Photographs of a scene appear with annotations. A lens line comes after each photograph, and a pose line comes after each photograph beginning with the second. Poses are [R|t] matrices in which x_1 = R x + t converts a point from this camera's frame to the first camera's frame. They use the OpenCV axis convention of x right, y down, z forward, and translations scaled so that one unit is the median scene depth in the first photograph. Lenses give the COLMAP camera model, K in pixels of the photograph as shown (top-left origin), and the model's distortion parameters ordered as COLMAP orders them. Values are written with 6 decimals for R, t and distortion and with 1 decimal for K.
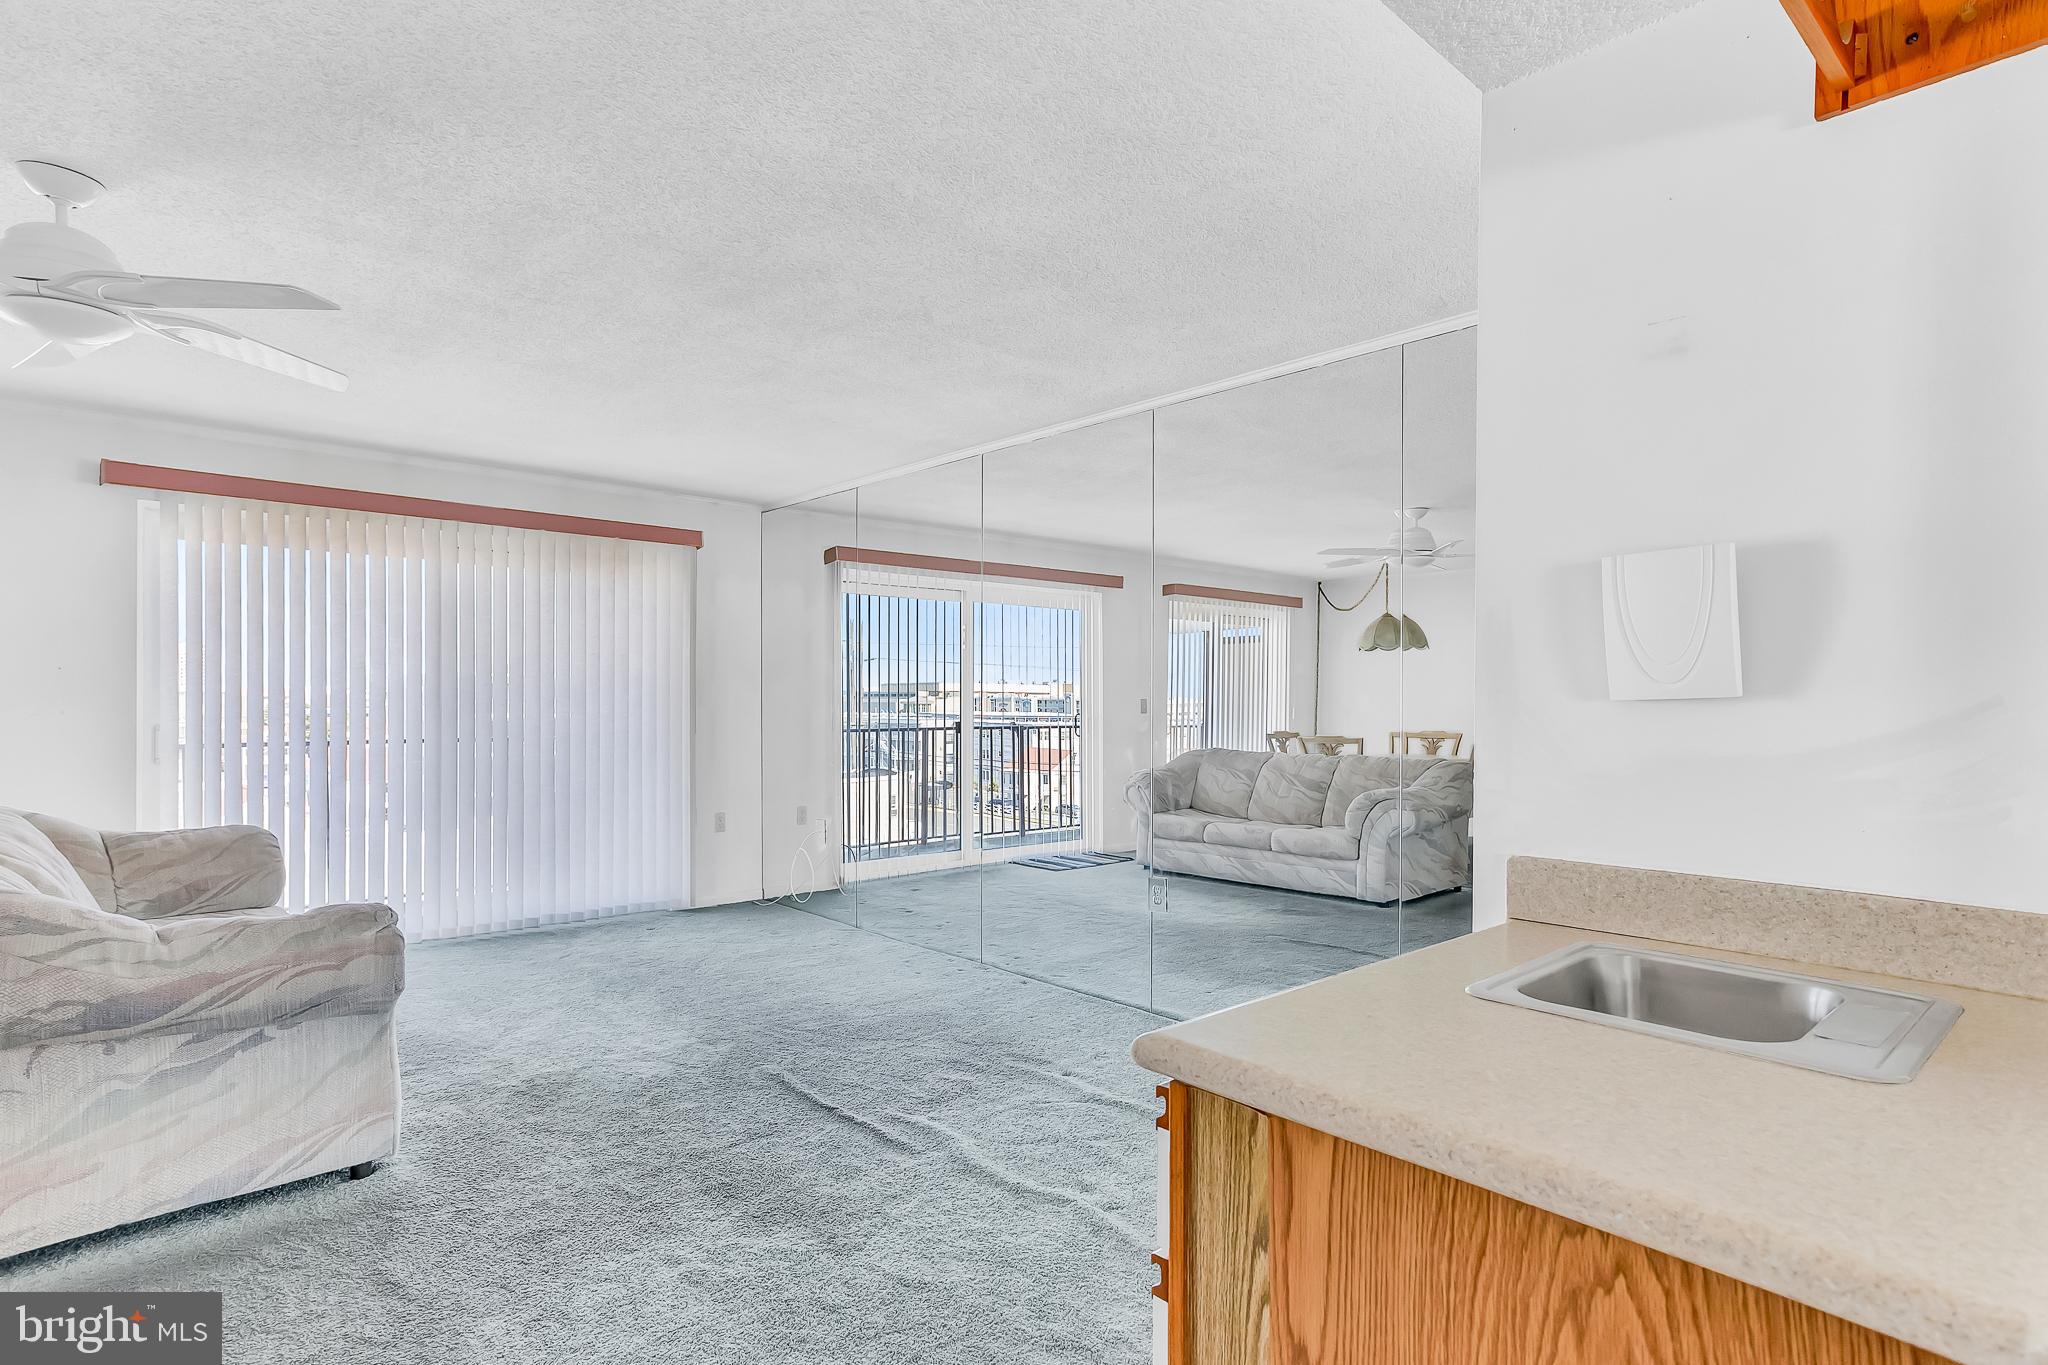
lens RADIAL K [[1062.0, 0, 986.8], [0, 1062.0, 724.0], [0, 0, 1]] dist [0.010954, 0.002381]
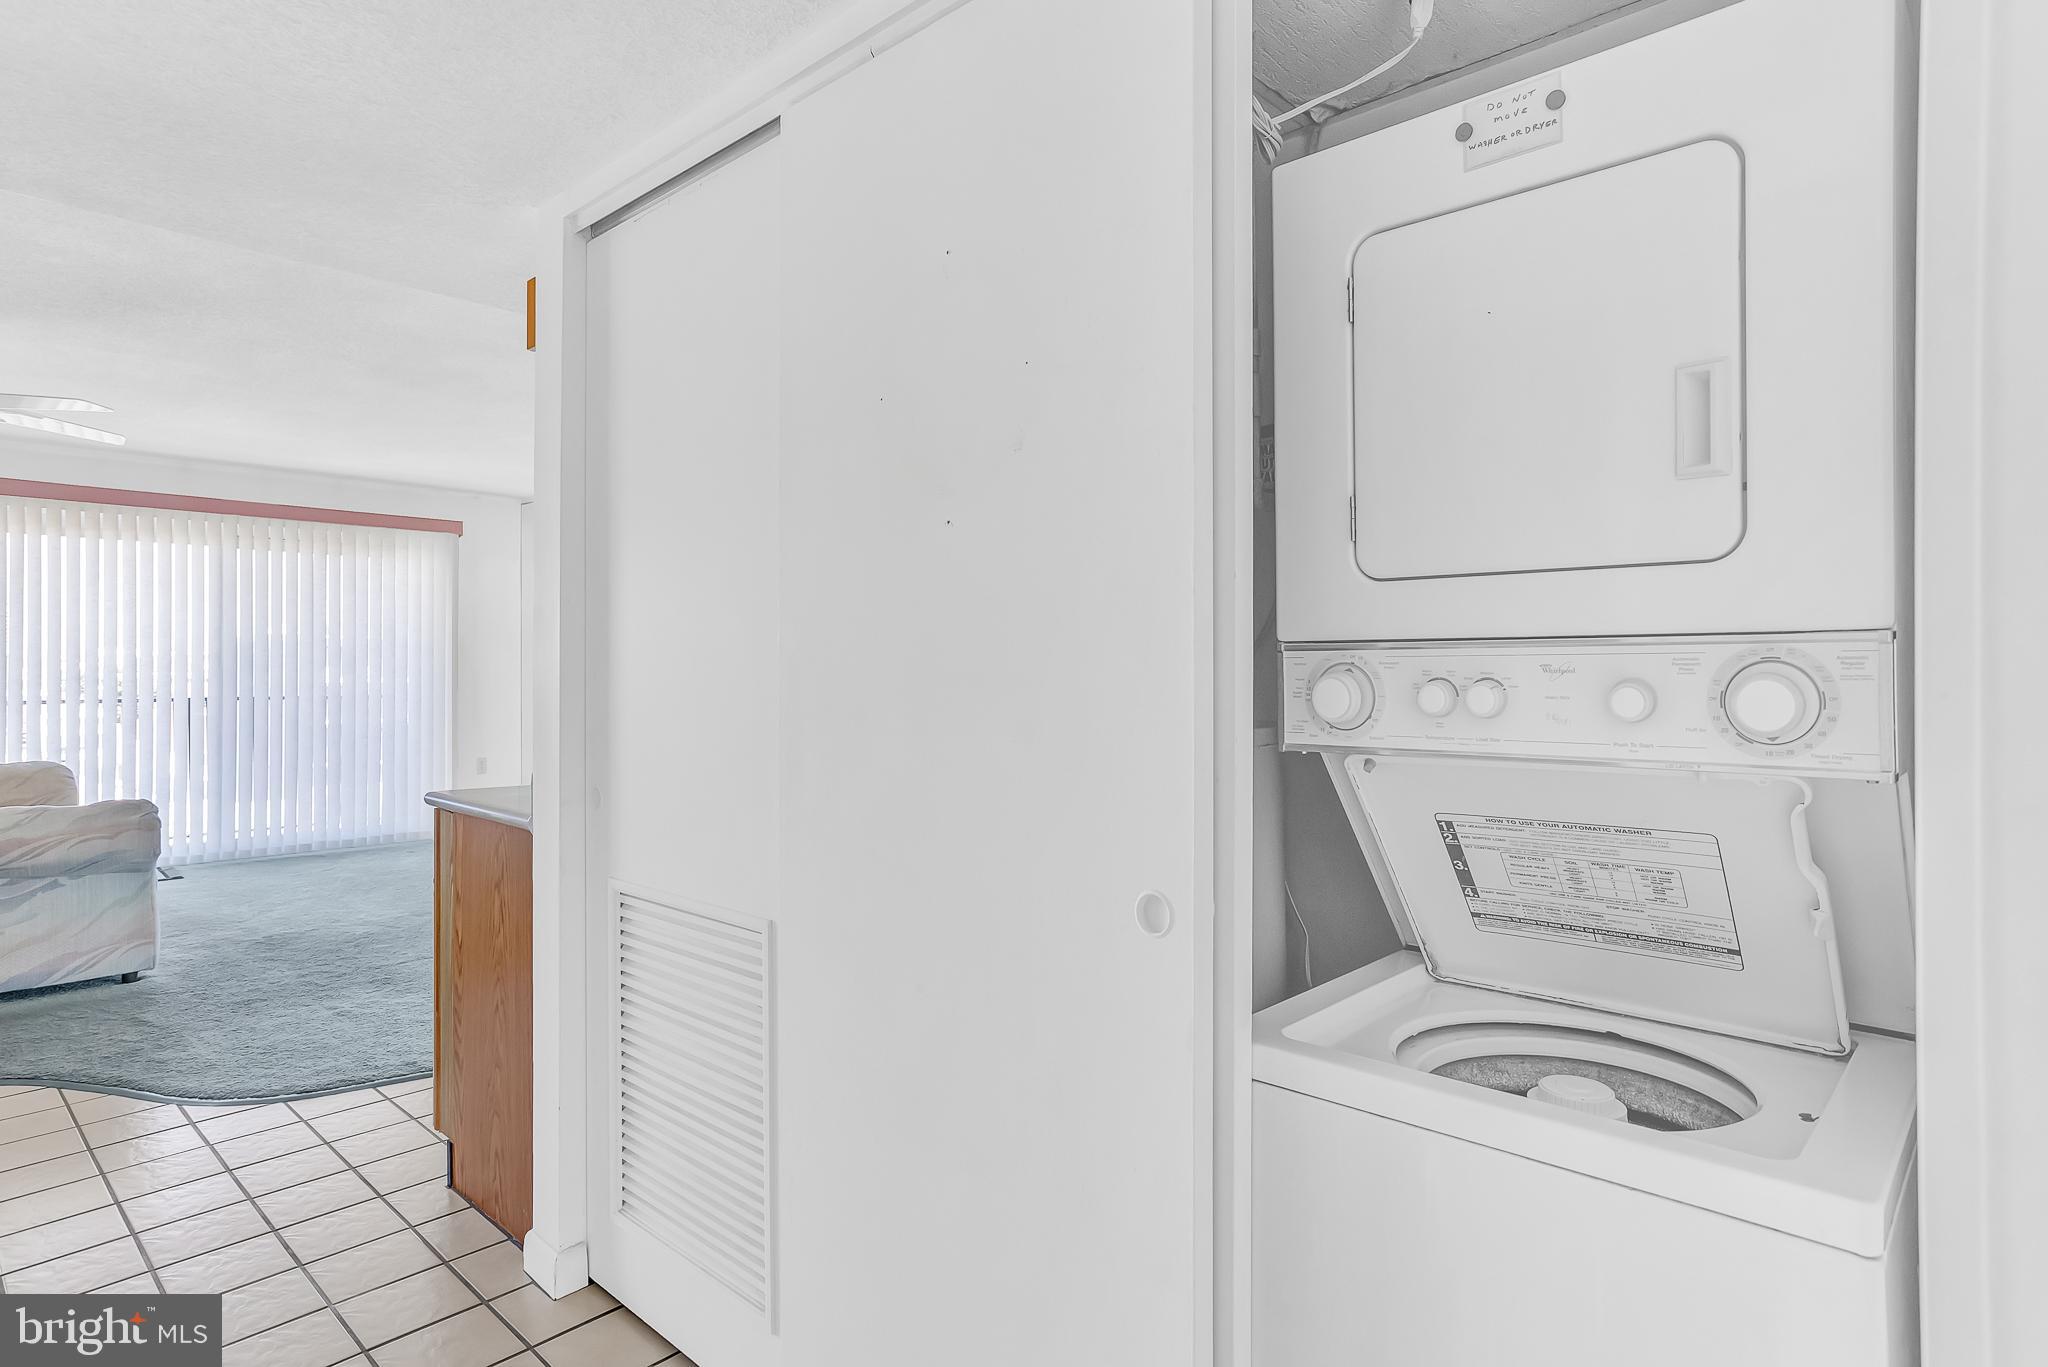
lens RADIAL K [[1093.3, 0, 1026.2], [0, 1093.3, 682.8], [0, 0, 1]] dist [-0.001068, -0.000981]
pose [[0.992157, -0.001060, 0.124996, 0.467040], [0.001873, 0.999978, -0.006387, 0.019812], [-0.124987, 0.006570, 0.992137, -0.672095]]
